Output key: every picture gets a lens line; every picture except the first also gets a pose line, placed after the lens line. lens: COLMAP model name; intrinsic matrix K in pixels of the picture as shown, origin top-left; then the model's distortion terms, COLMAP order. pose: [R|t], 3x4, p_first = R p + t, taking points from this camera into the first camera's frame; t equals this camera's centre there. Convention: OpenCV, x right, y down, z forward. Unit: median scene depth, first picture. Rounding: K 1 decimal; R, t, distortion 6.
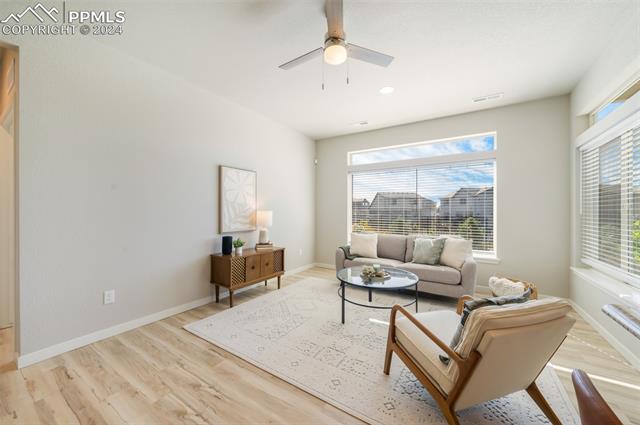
lens RADIAL K [[247.8, 0, 304.8], [0, 247.8, 211.5], [0, 0, 1]] dist [-0.007223, 0.000010]
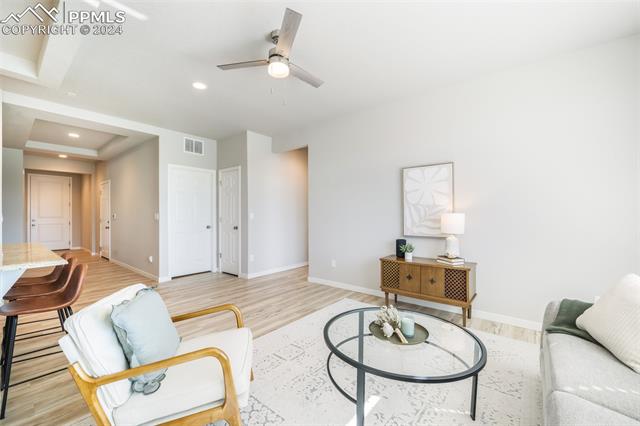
lens RADIAL K [[247.8, 0, 319.6], [0, 247.8, 217.2], [0, 0, 1]] dist [-0.007223, 0.000010]
pose [[-0.079144, 0.004937, -0.996851, 0.657927], [-0.001138, 0.999987, 0.005043, 0.007500], [0.996863, 0.001533, -0.079137, 0.710947]]
